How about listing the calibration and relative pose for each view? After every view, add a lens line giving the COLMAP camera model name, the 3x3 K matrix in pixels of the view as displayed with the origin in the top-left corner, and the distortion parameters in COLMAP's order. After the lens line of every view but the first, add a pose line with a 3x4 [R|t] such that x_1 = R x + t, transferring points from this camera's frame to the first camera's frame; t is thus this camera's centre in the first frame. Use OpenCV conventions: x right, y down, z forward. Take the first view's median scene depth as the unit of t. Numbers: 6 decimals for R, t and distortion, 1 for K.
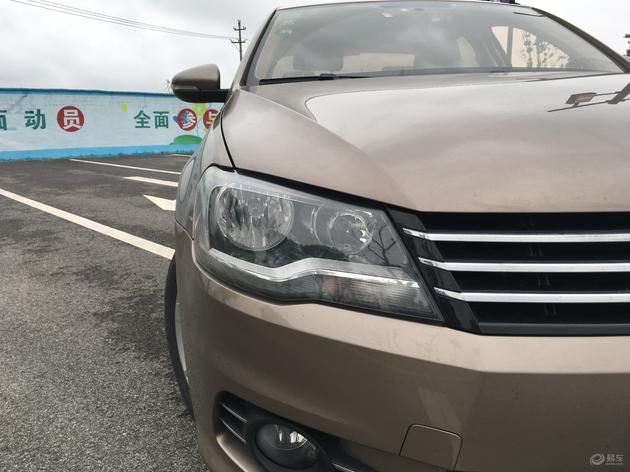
lens RADIAL K [[538.0, 0, 312.0], [0, 538.0, 235.2], [0, 0, 1]] dist [0.077624, -0.127263]
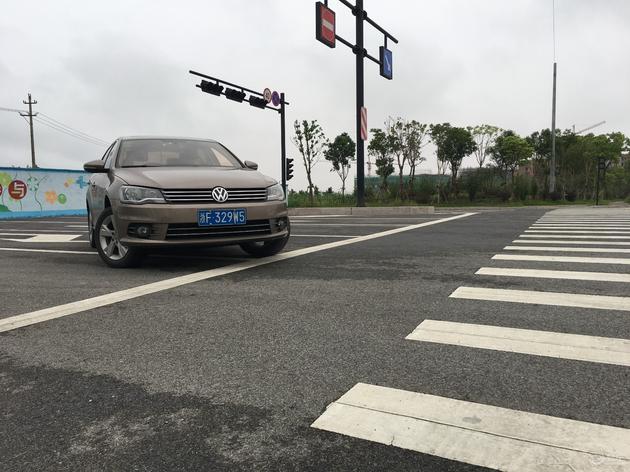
lens RADIAL K [[538.0, 0, 311.6], [0, 538.0, 233.6], [0, 0, 1]] dist [0.077624, -0.127263]
pose [[0.937118, -0.024315, 0.348165, -0.019512], [0.071787, 0.989669, -0.124104, 0.066460], [-0.341550, 0.141293, 0.929182, -0.261597]]
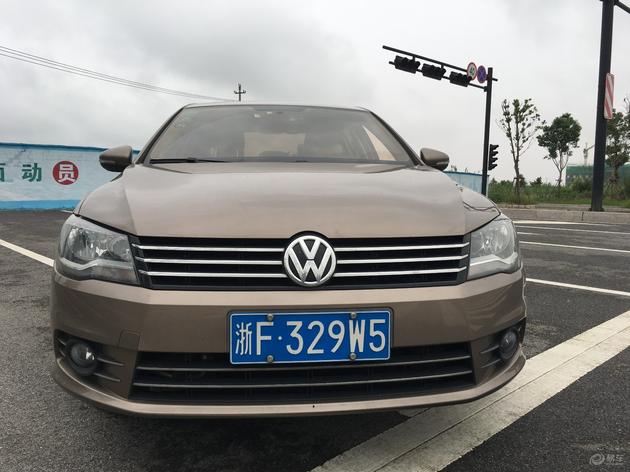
lens RADIAL K [[538.0, 0, 310.9], [0, 538.0, 231.9], [0, 0, 1]] dist [0.077624, -0.127263]
pose [[0.999632, 0.026971, 0.002950, 0.039674], [-0.026477, 0.993471, -0.110970, 0.007341], [-0.005924, 0.110851, 0.993819, -0.052886]]
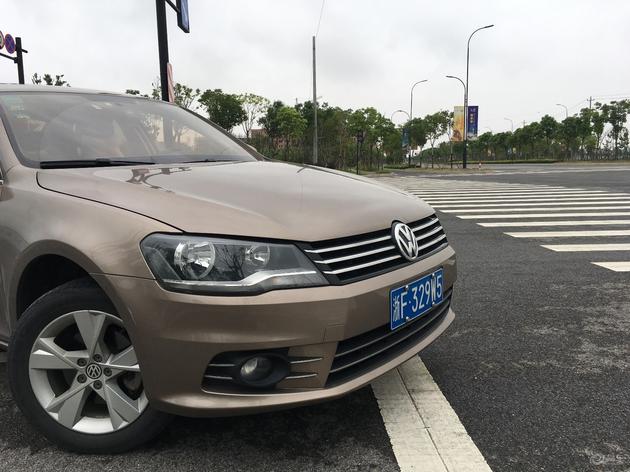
lens RADIAL K [[538.0, 0, 316.6], [0, 538.0, 235.8], [0, 0, 1]] dist [0.077624, -0.127263]
pose [[0.665449, -0.103859, 0.739183, -0.068503], [0.158789, 0.987303, -0.004229, -0.002471], [-0.729359, 0.120188, 0.673491, -0.027987]]
